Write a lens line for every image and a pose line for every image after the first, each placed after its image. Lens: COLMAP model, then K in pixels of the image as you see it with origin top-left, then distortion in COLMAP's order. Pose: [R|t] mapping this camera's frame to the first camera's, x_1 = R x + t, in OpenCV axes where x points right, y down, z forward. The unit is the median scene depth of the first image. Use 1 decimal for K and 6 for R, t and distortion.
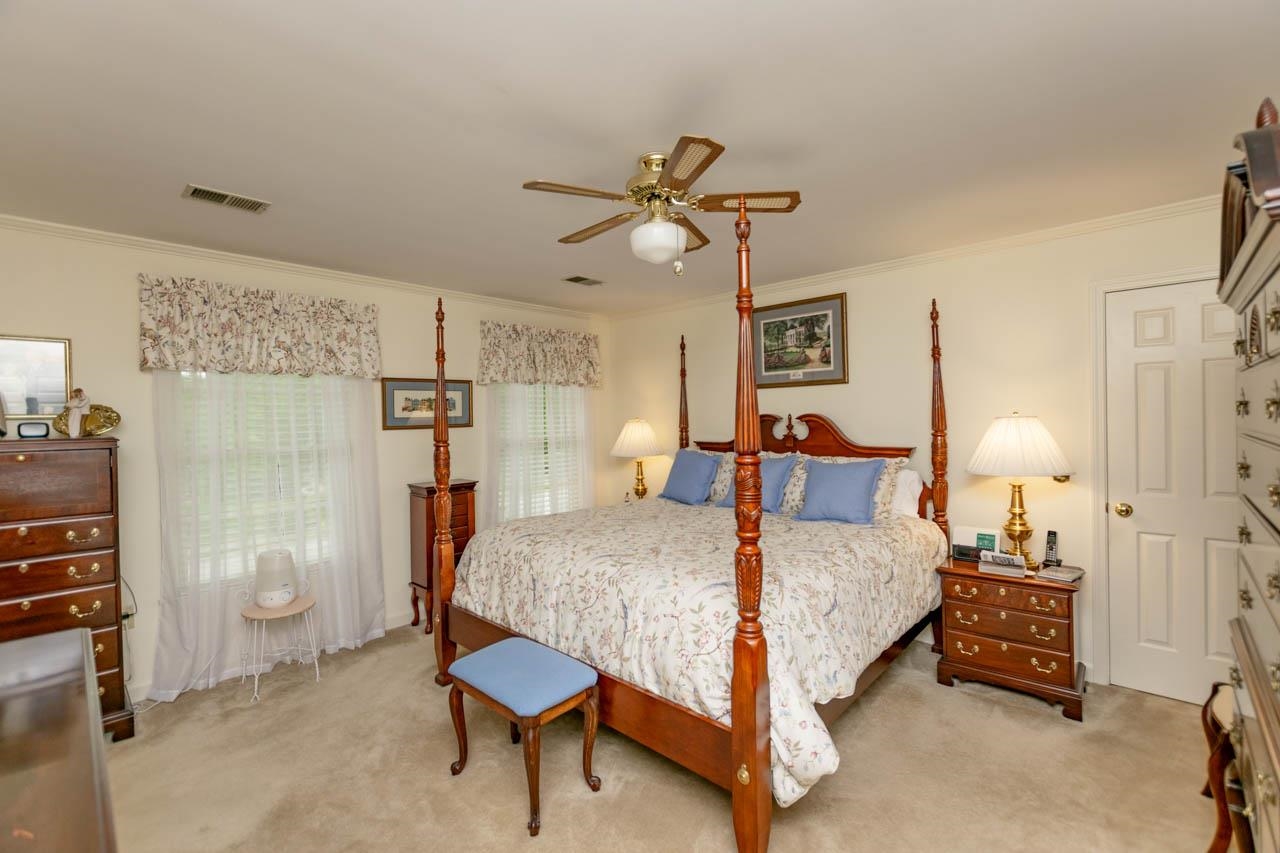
lens RADIAL K [[554.1, 0, 639.7], [0, 554.1, 424.7], [0, 0, 1]] dist [-0.001638, 0.001049]
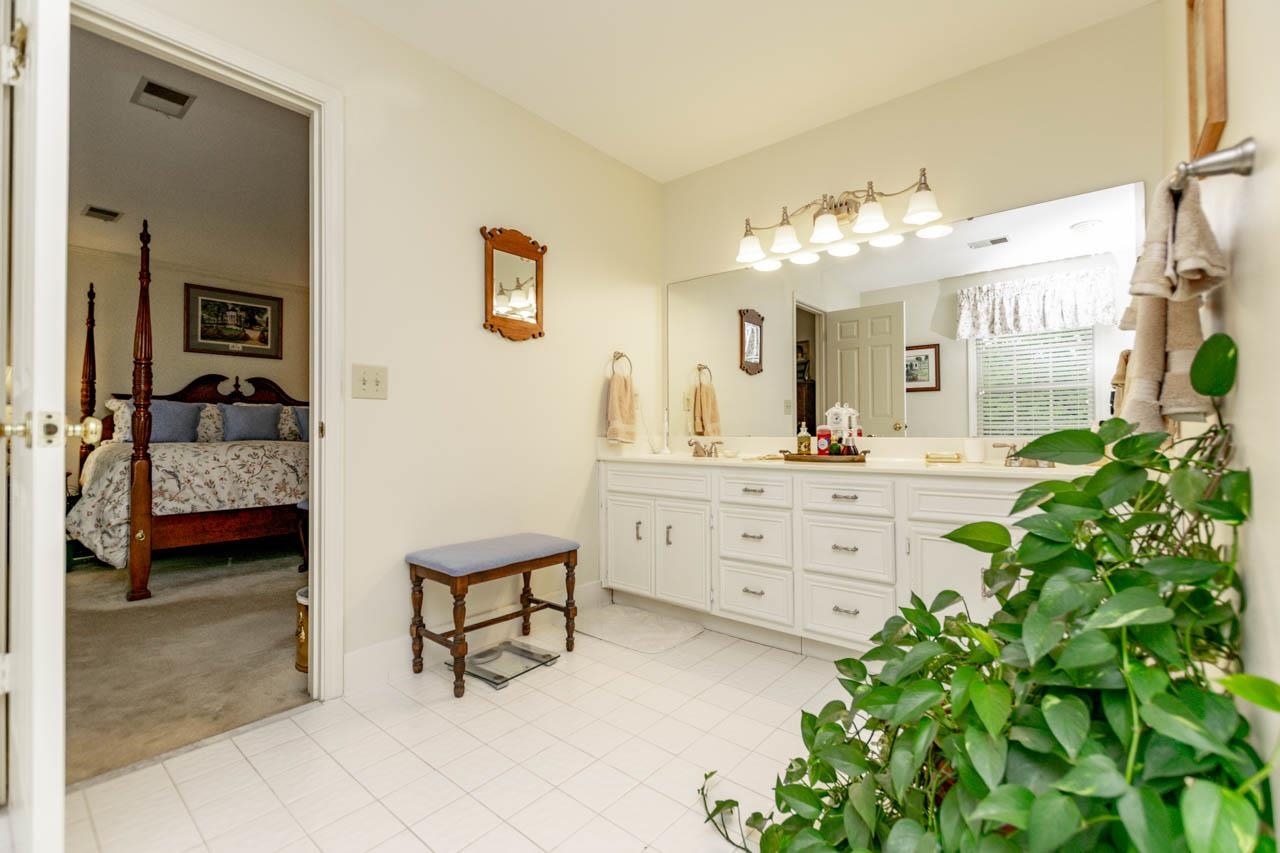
lens RADIAL K [[554.1, 0, 640.8], [0, 554.1, 424.4], [0, 0, 1]] dist [-0.001638, 0.001049]
pose [[-0.050621, 0.022976, 0.998454, -1.084680], [0.008579, 0.999708, -0.022570, 0.133204], [-0.998681, 0.007423, -0.050804, 0.108963]]
